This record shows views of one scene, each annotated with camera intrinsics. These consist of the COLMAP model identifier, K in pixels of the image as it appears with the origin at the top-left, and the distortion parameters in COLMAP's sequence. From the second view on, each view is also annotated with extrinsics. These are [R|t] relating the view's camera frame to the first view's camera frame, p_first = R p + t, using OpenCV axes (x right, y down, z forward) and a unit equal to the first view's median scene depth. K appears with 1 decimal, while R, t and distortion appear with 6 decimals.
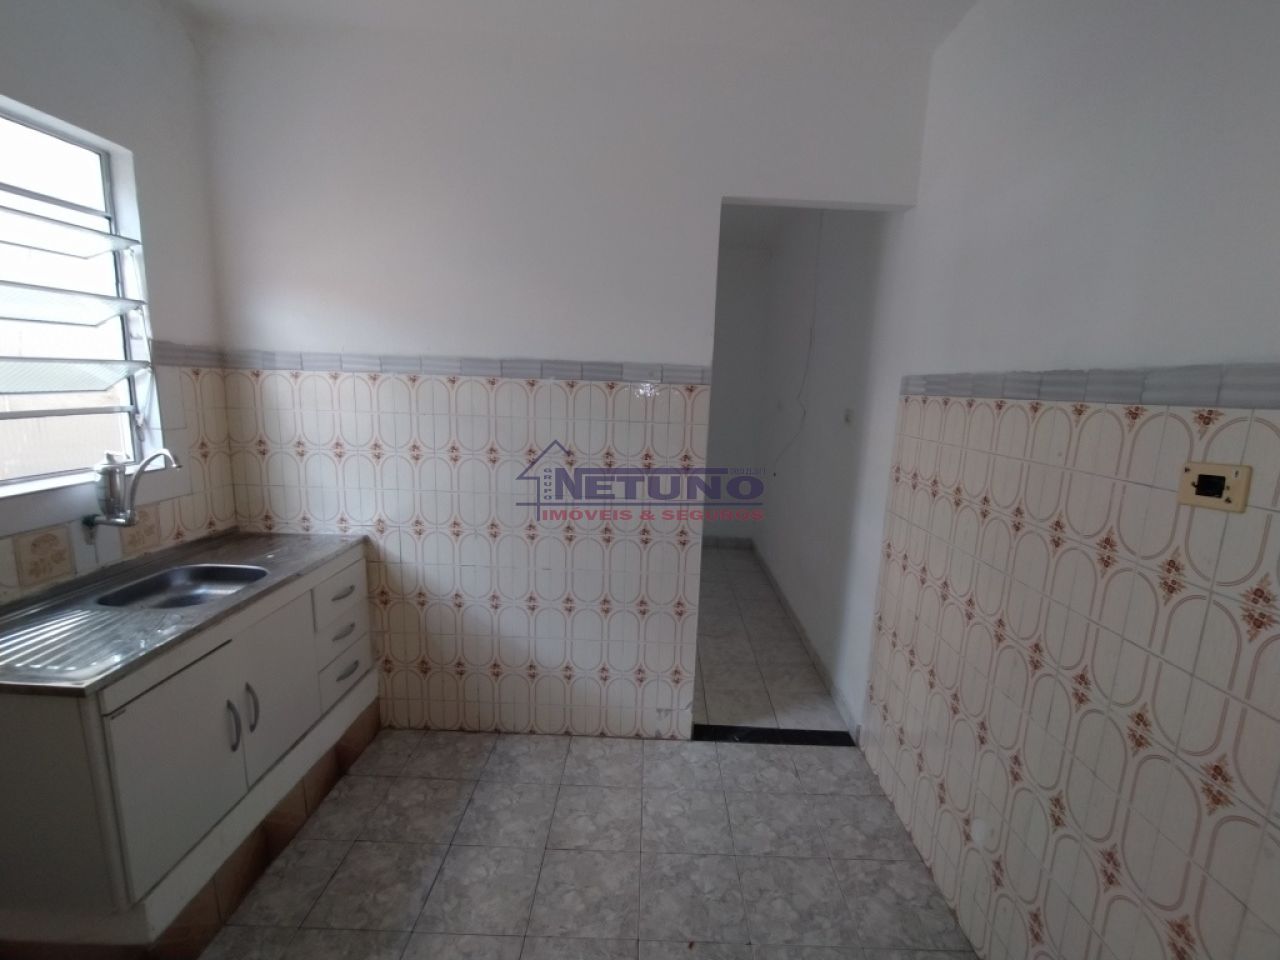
lens RADIAL K [[578.6, 0, 645.8], [0, 578.6, 484.0], [0, 0, 1]] dist [-0.019856, 0.005827]
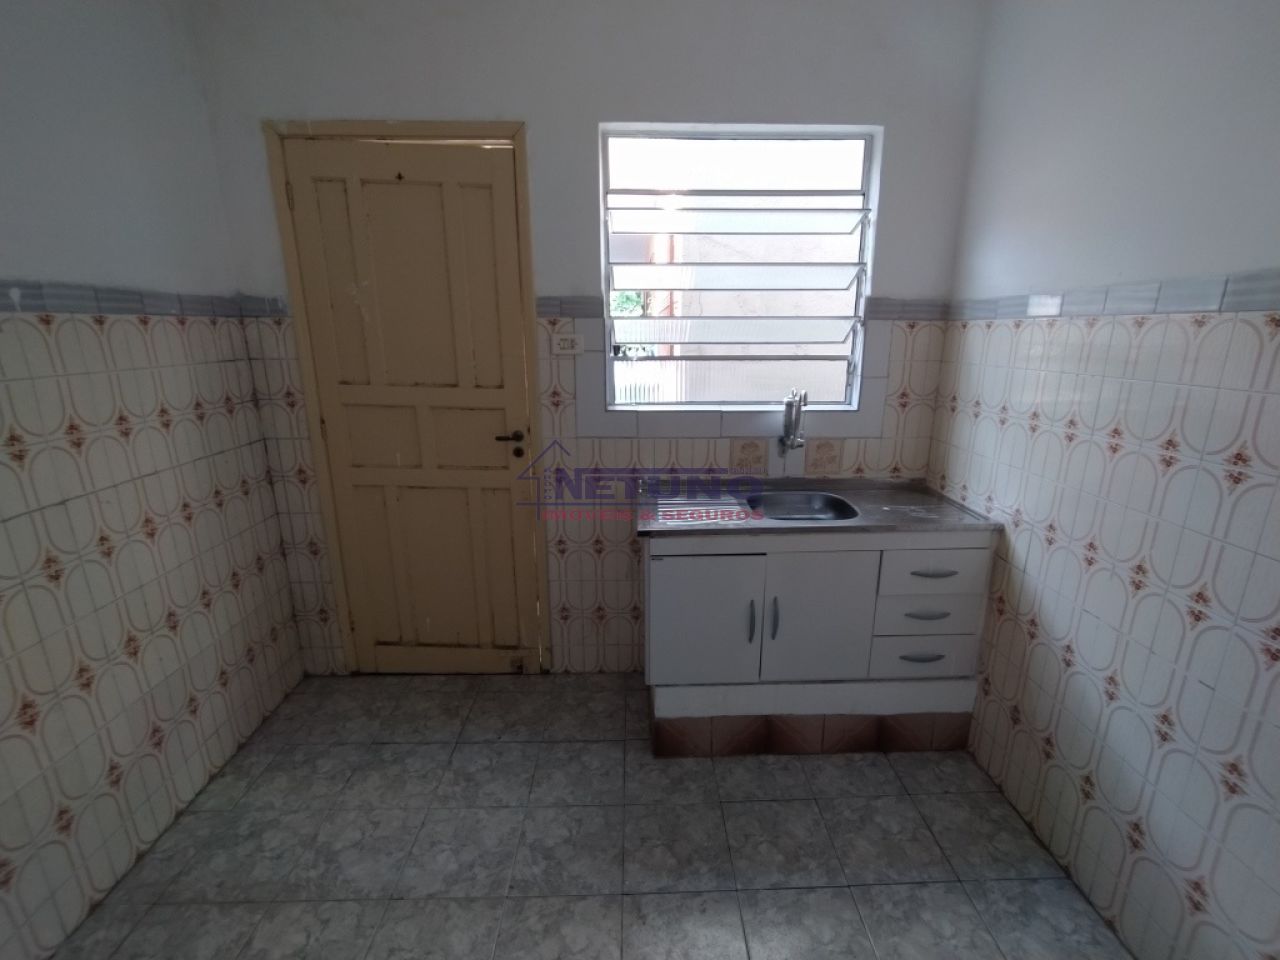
lens RADIAL K [[578.6, 0, 651.9], [0, 578.6, 485.2], [0, 0, 1]] dist [-0.019856, 0.005827]
pose [[0.052810, 0.222738, -0.973447, 0.271416], [-0.169783, 0.962617, 0.211050, -0.051694], [0.984066, 0.154129, 0.088653, 0.456416]]
